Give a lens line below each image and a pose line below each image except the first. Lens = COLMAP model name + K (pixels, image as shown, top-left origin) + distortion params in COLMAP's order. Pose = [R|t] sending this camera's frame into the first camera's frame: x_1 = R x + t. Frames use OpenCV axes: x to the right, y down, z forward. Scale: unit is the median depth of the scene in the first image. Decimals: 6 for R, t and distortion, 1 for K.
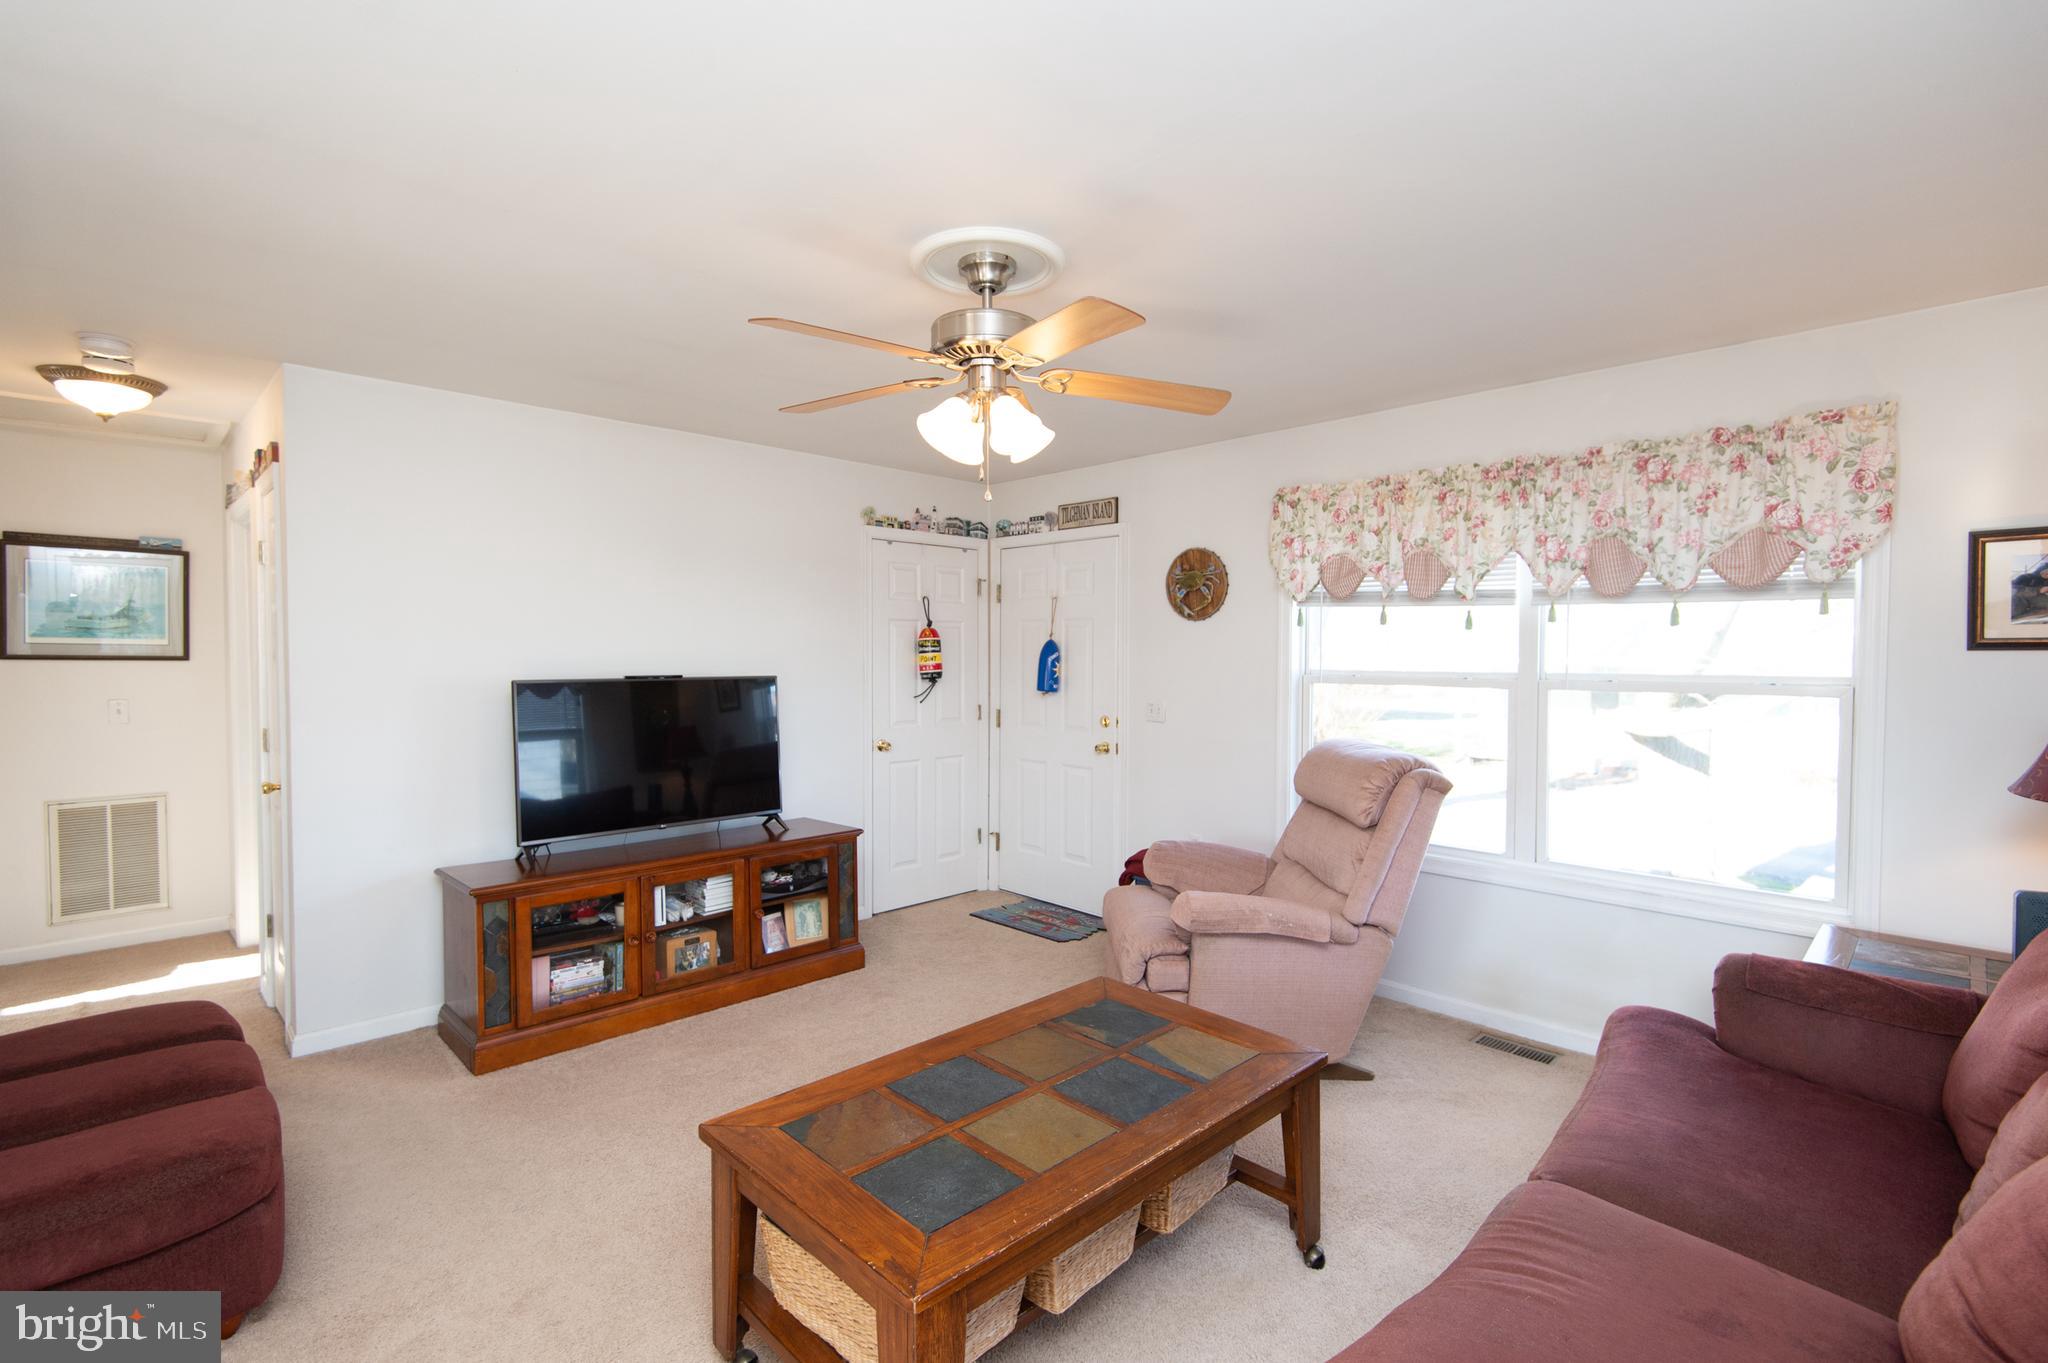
lens RADIAL K [[936.8, 0, 1010.2], [0, 936.8, 672.8], [0, 0, 1]] dist [0.035282, -0.020442]
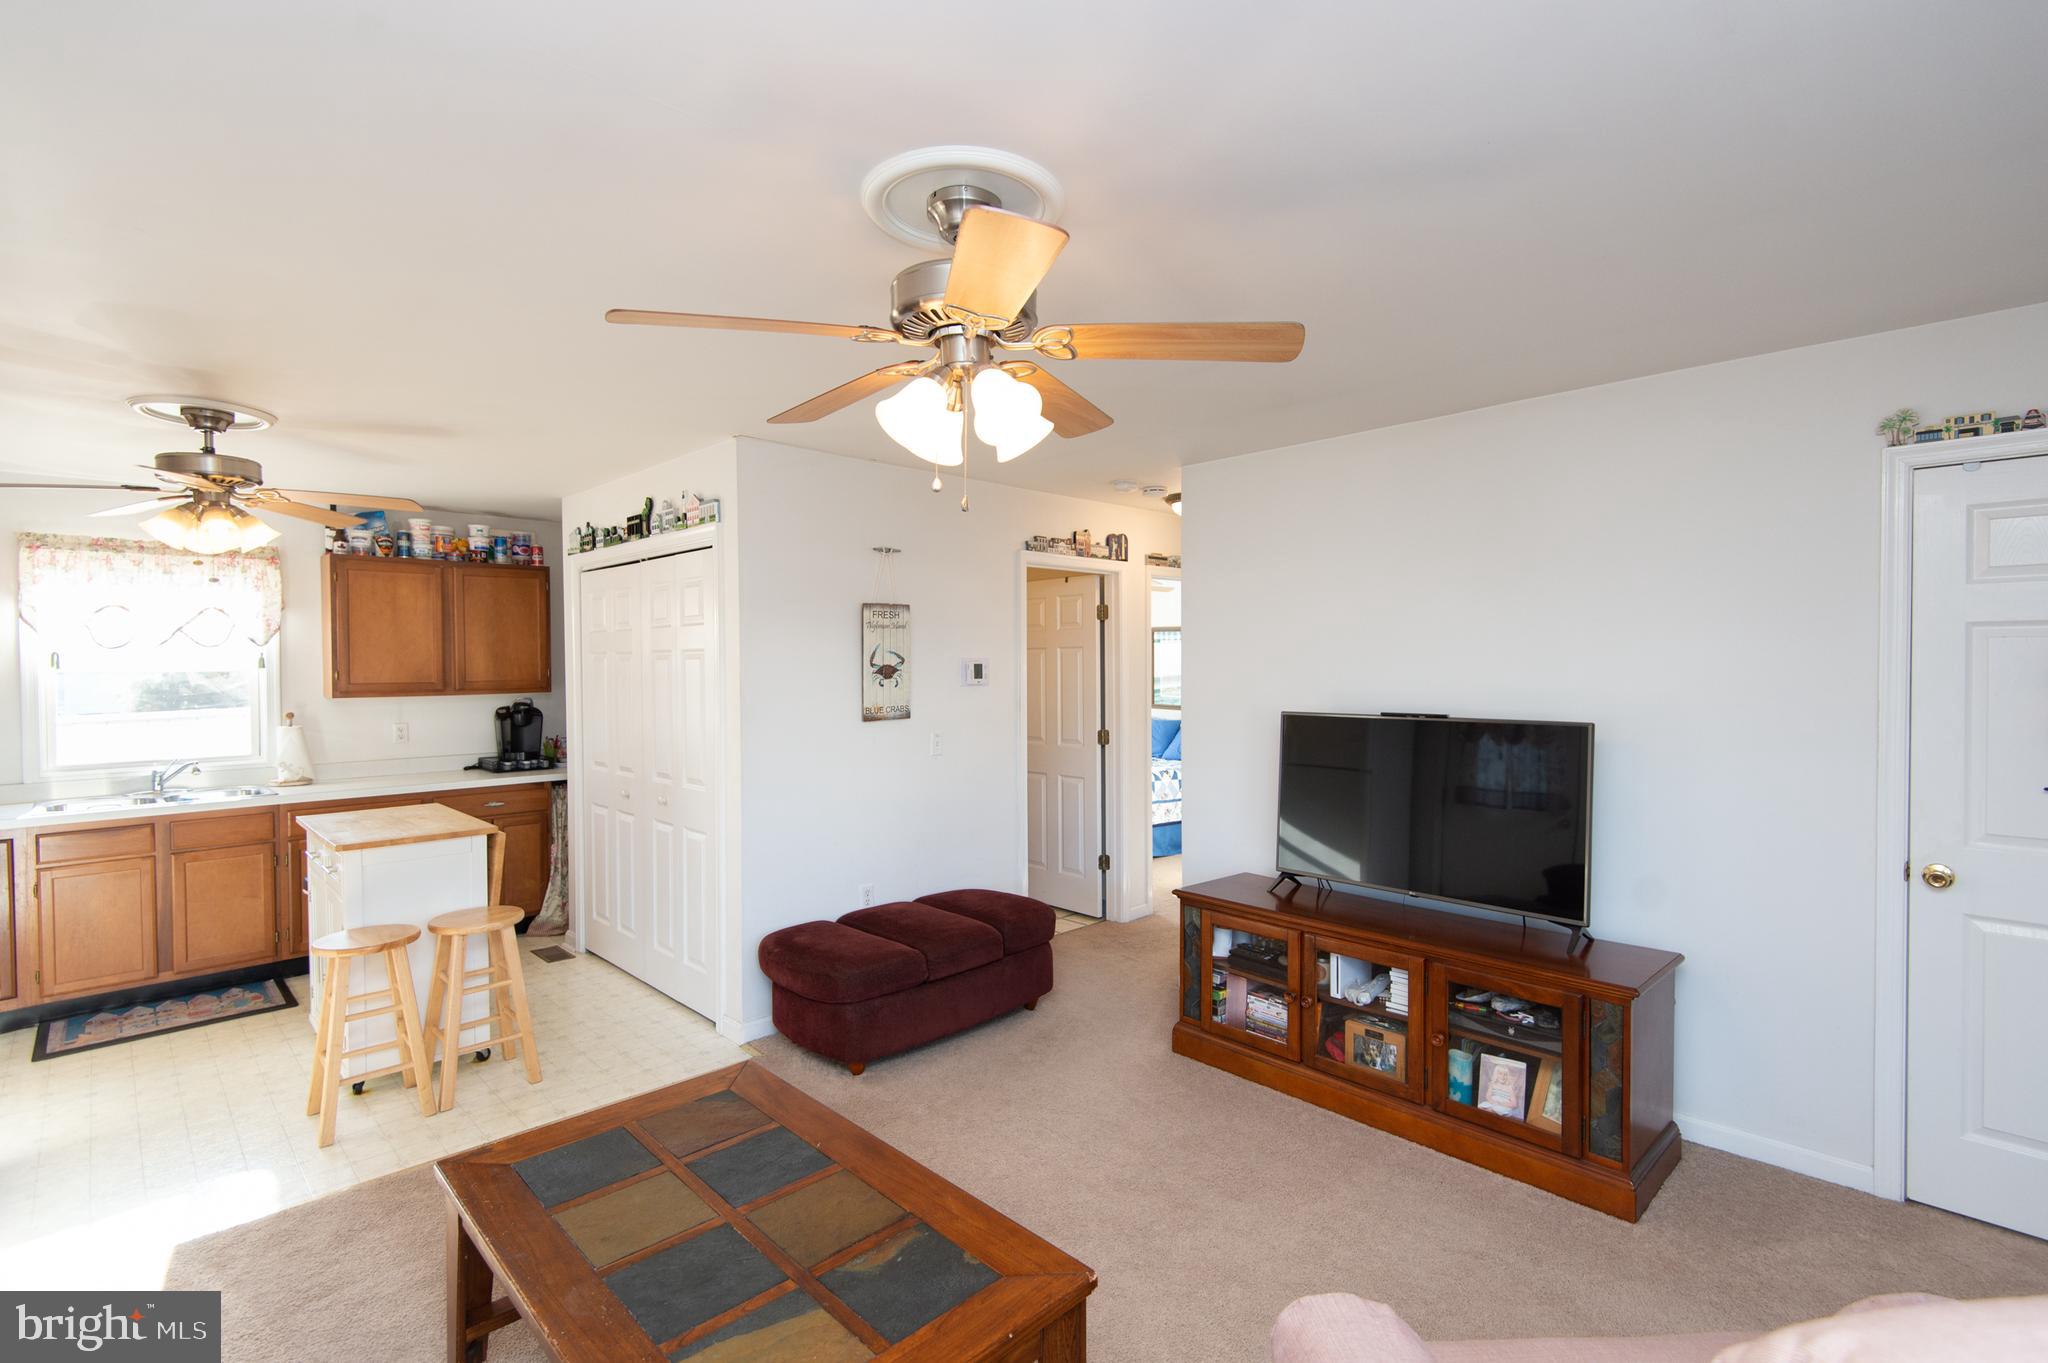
lens RADIAL K [[936.8, 0, 1022.3], [0, 936.8, 678.8], [0, 0, 1]] dist [0.035282, -0.020442]
pose [[0.016654, 0.015573, -0.999740, 0.490091], [-0.015113, 0.999768, 0.015322, -0.038299], [0.999747, 0.014854, 0.016886, 0.679272]]
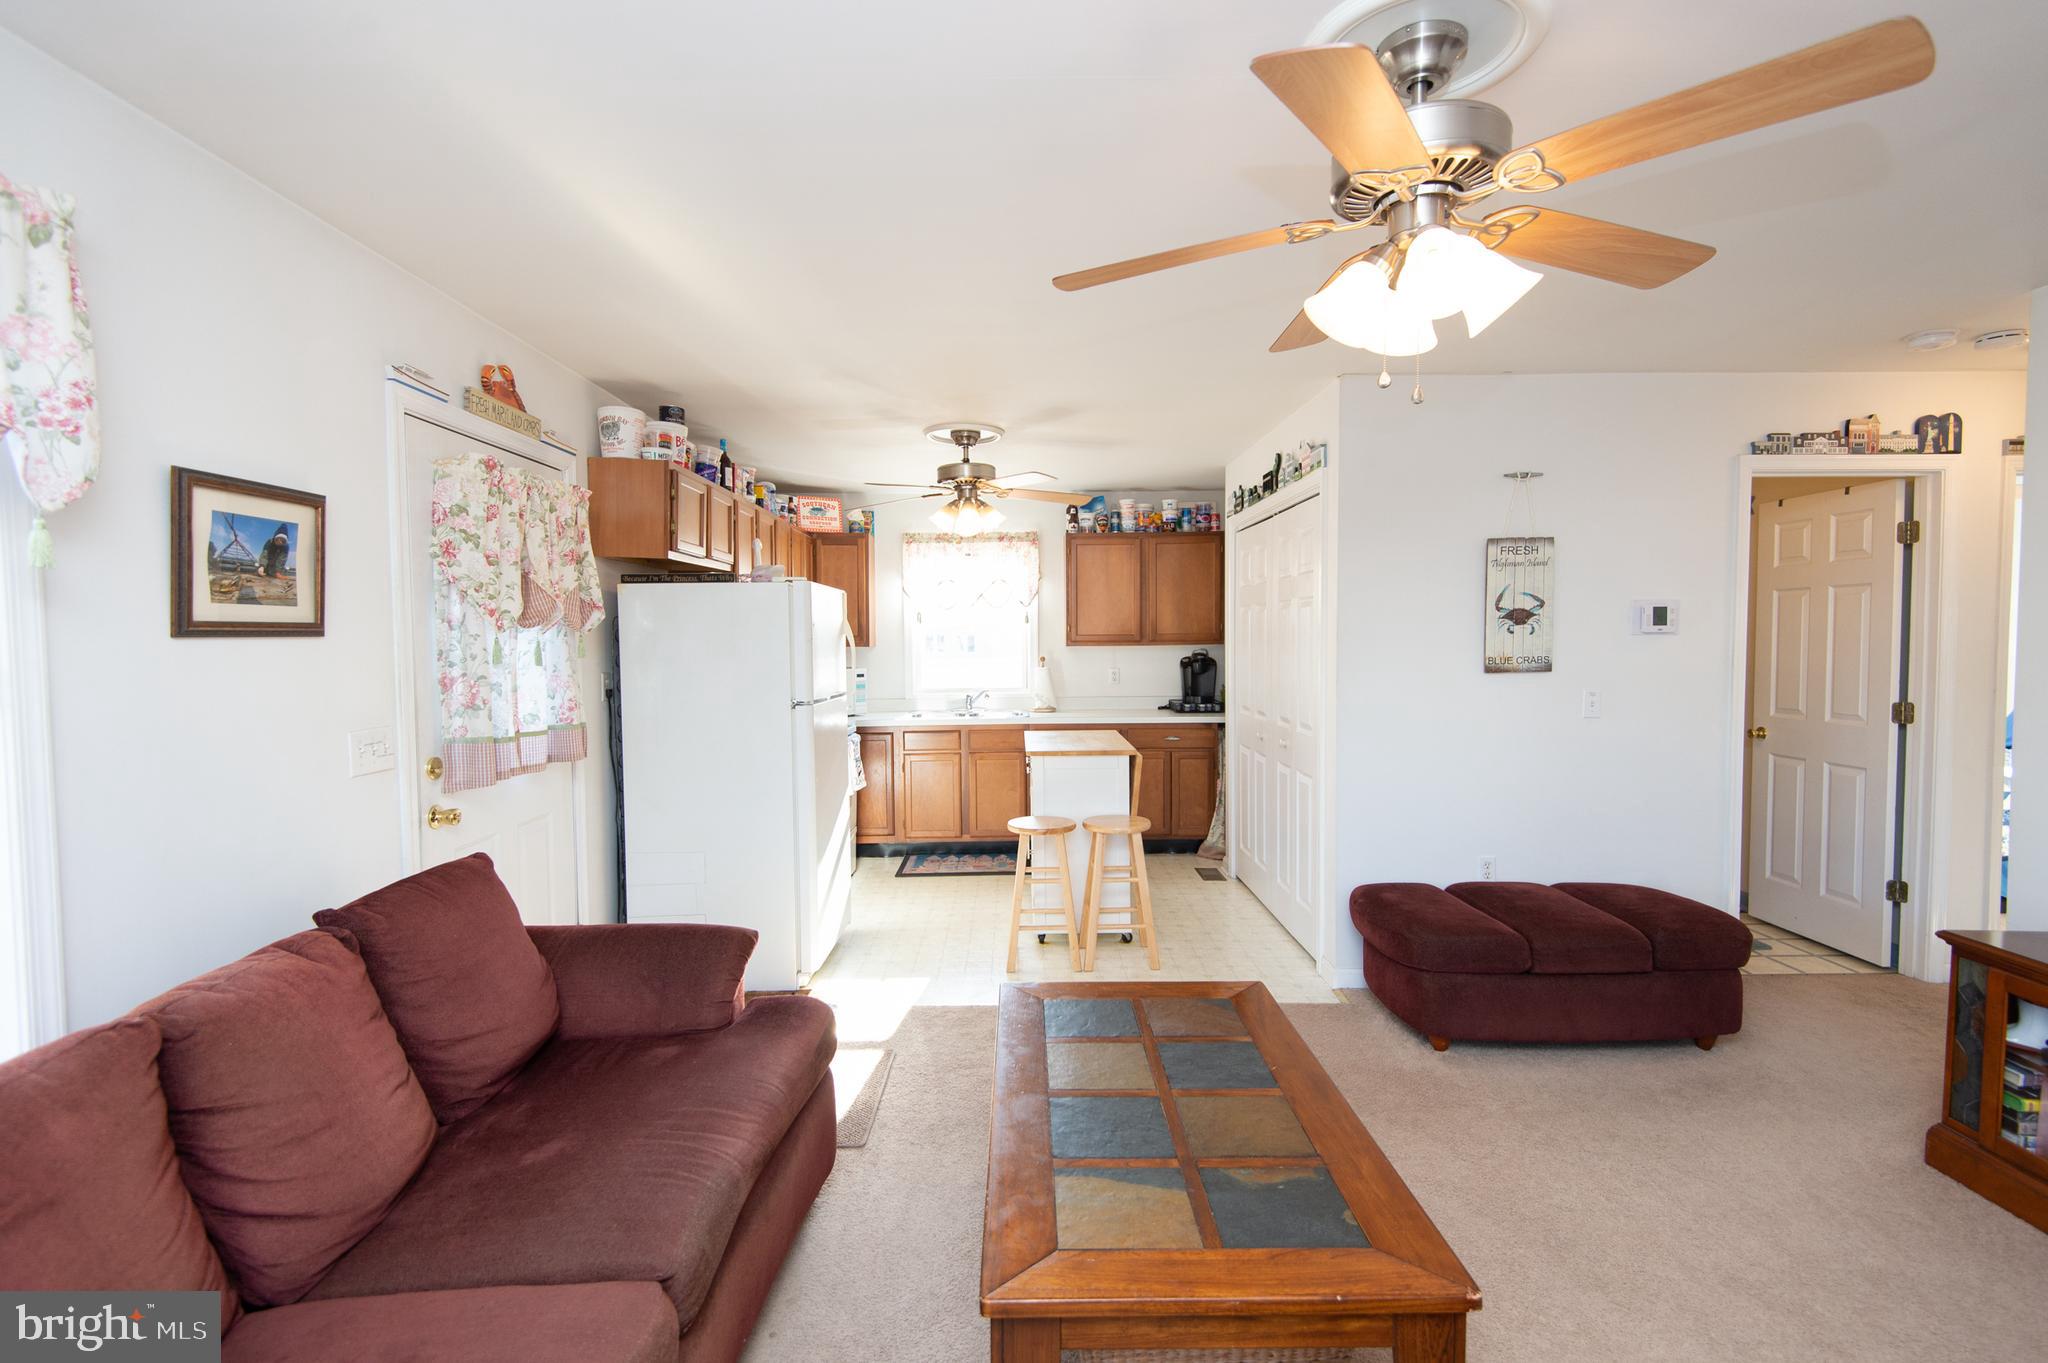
lens RADIAL K [[936.8, 0, 1018.8], [0, 936.8, 680.3], [0, 0, 1]] dist [0.035282, -0.020442]
pose [[-0.682807, 0.037915, -0.729614, 0.439826], [-0.009116, 0.998133, 0.060401, -0.015737], [0.730542, 0.047893, -0.681186, 0.828990]]
